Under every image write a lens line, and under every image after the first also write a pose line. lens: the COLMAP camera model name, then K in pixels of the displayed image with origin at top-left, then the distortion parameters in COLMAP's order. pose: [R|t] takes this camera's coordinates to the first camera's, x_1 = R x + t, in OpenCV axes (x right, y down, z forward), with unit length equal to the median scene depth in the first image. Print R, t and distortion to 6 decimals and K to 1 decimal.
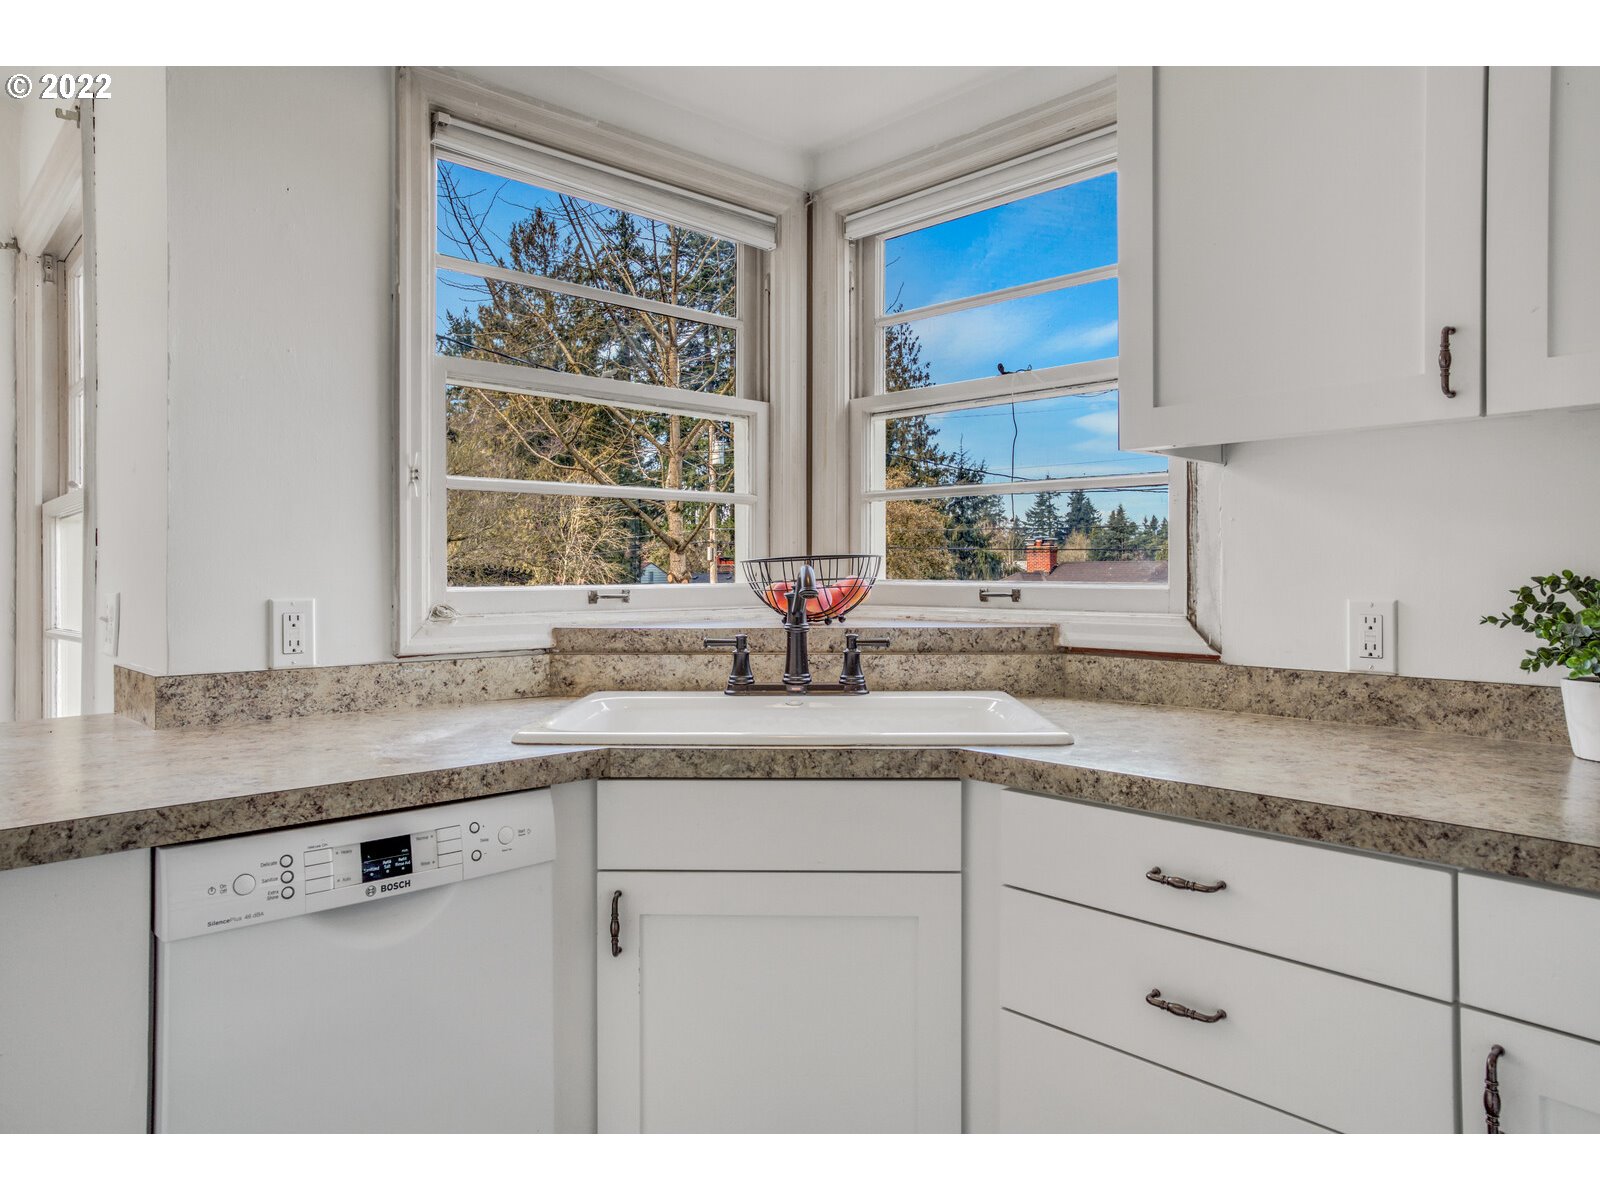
lens RADIAL K [[993.4, 0, 711.4], [0, 993.4, 576.6], [0, 0, 1]] dist [0.006199, 0.004112]
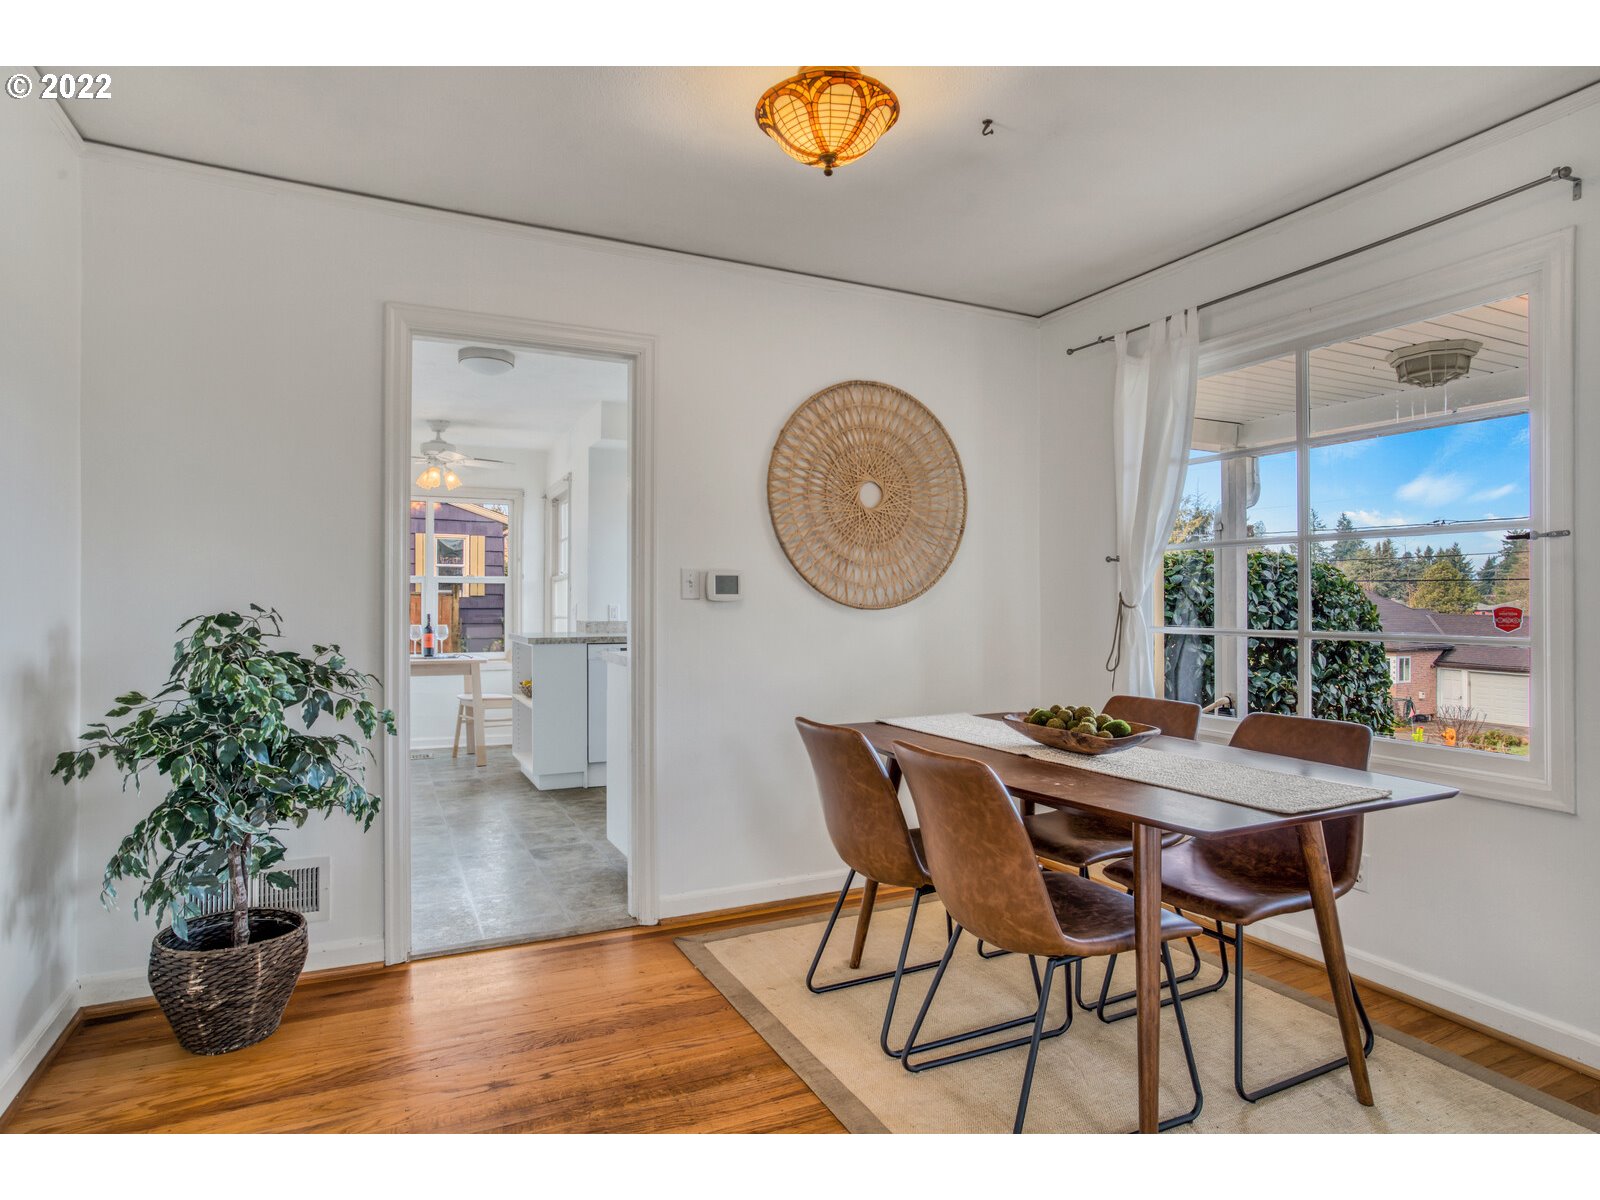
lens RADIAL K [[916.6, 0, 803.5], [0, 916.6, 596.1], [0, 0, 1]] dist [-0.037198, -0.000256]
pose [[0.965375, 0.000507, -0.260867, 1.365675], [-0.002465, 0.999971, -0.007178, 0.012582], [0.260856, 0.007573, 0.965348, -2.535429]]
